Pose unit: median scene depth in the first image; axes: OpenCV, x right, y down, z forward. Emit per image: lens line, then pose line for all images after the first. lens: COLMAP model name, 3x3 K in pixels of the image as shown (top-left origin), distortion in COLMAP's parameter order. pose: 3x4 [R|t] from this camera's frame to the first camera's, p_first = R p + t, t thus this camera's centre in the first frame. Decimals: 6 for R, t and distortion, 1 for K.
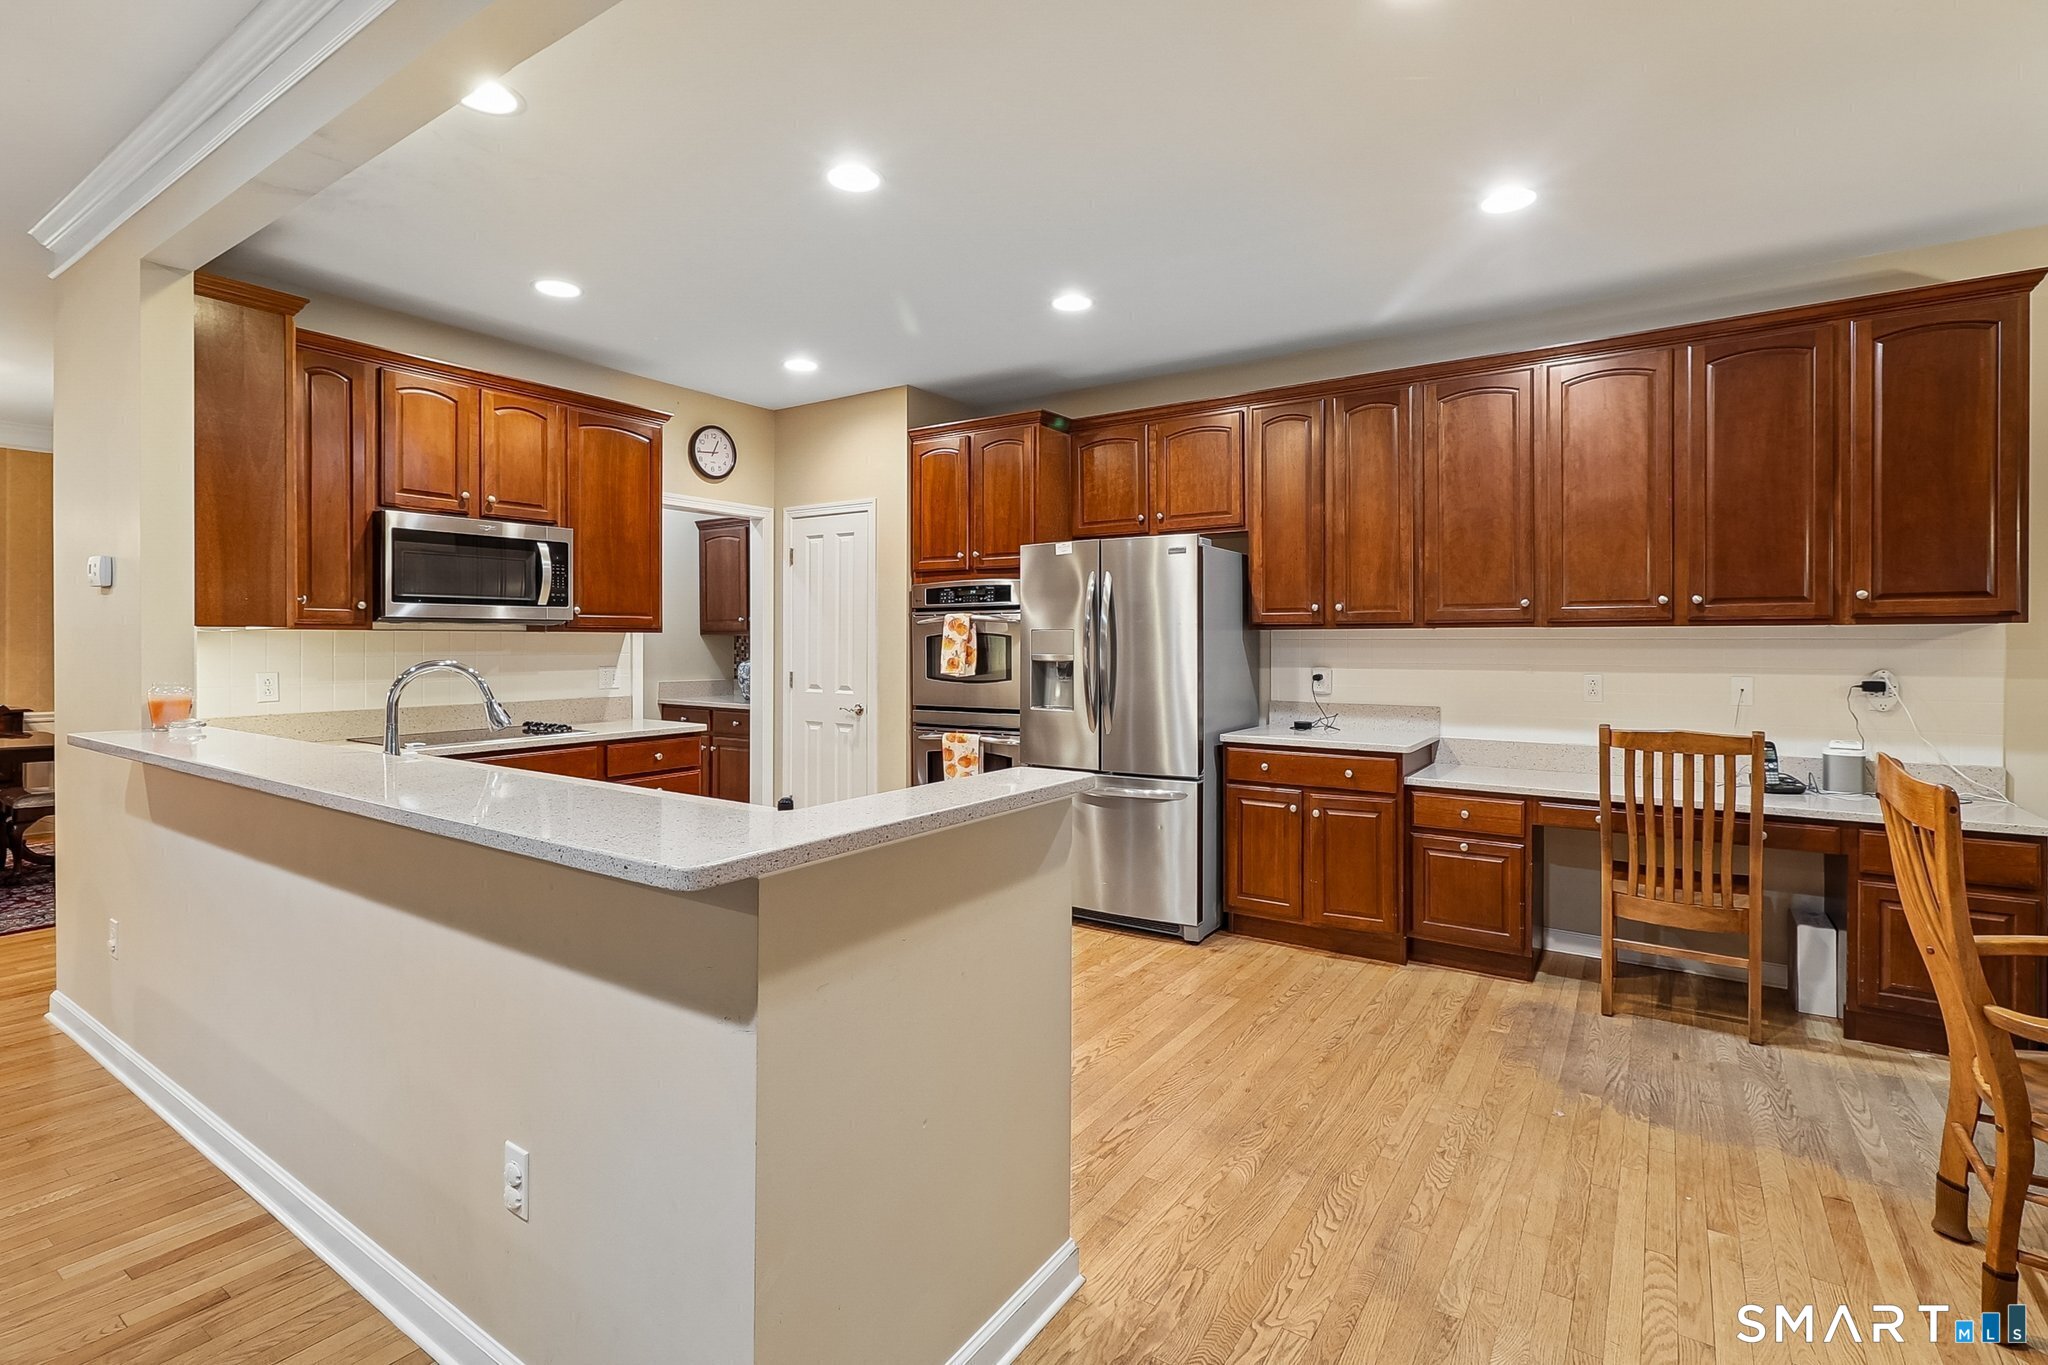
lens RADIAL K [[943.1, 0, 1030.1], [0, 943.1, 657.5], [0, 0, 1]] dist [0.006143, -0.000467]
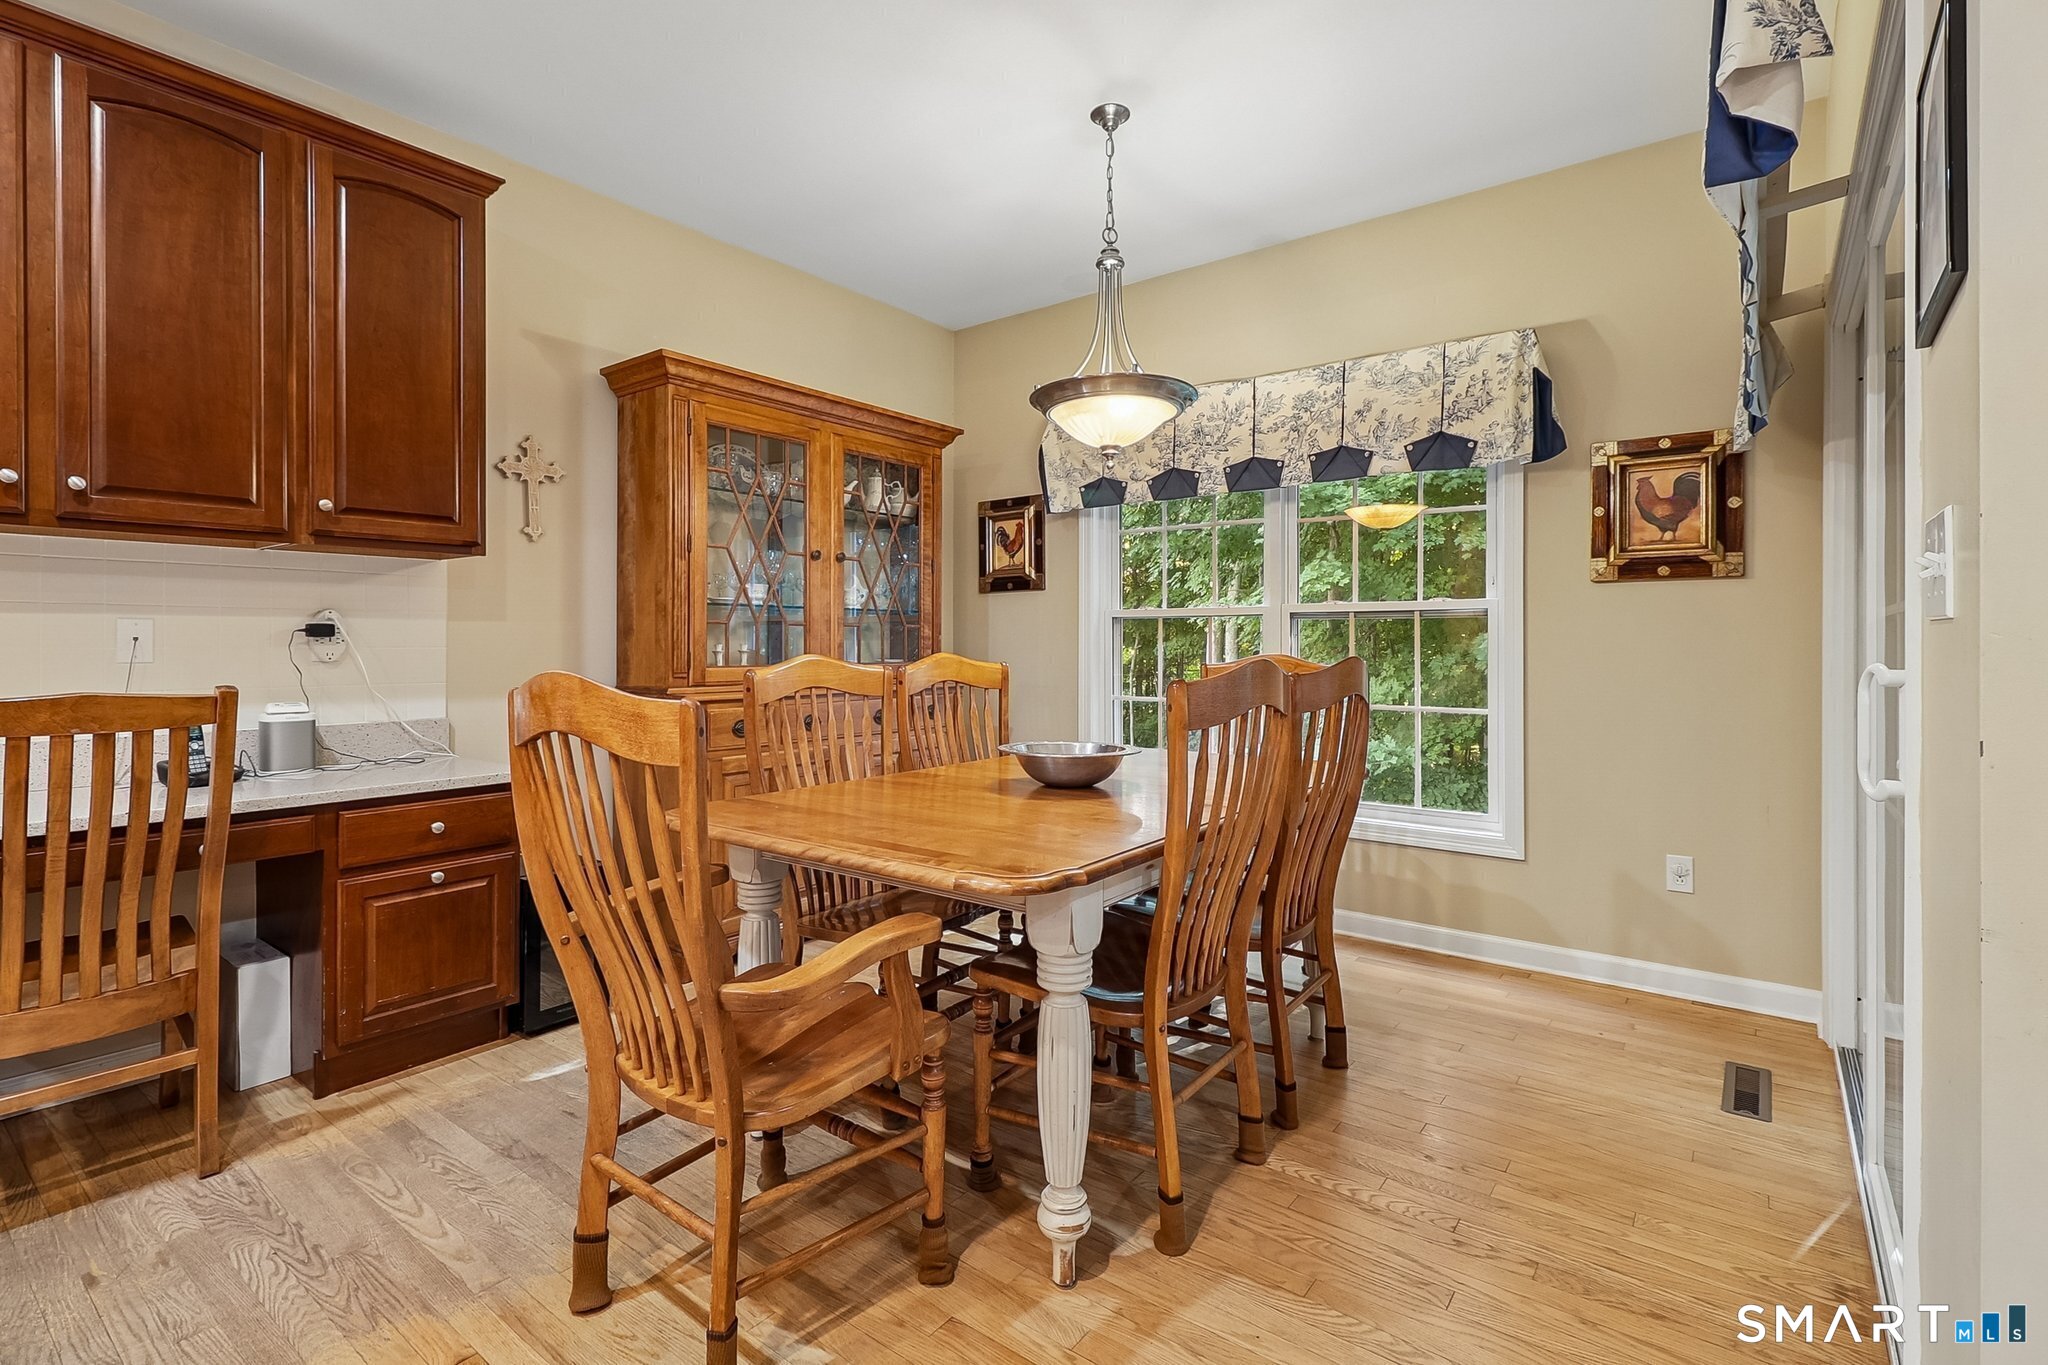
lens RADIAL K [[950.7, 0, 1029.7], [0, 950.7, 642.4], [0, 0, 1]] dist [0.005188, -0.000646]
pose [[0.060838, 0.002584, 0.998144, 0.140348], [0.013170, 0.999908, -0.003391, 0.051561], [-0.998061, 0.013352, 0.060798, 0.371327]]
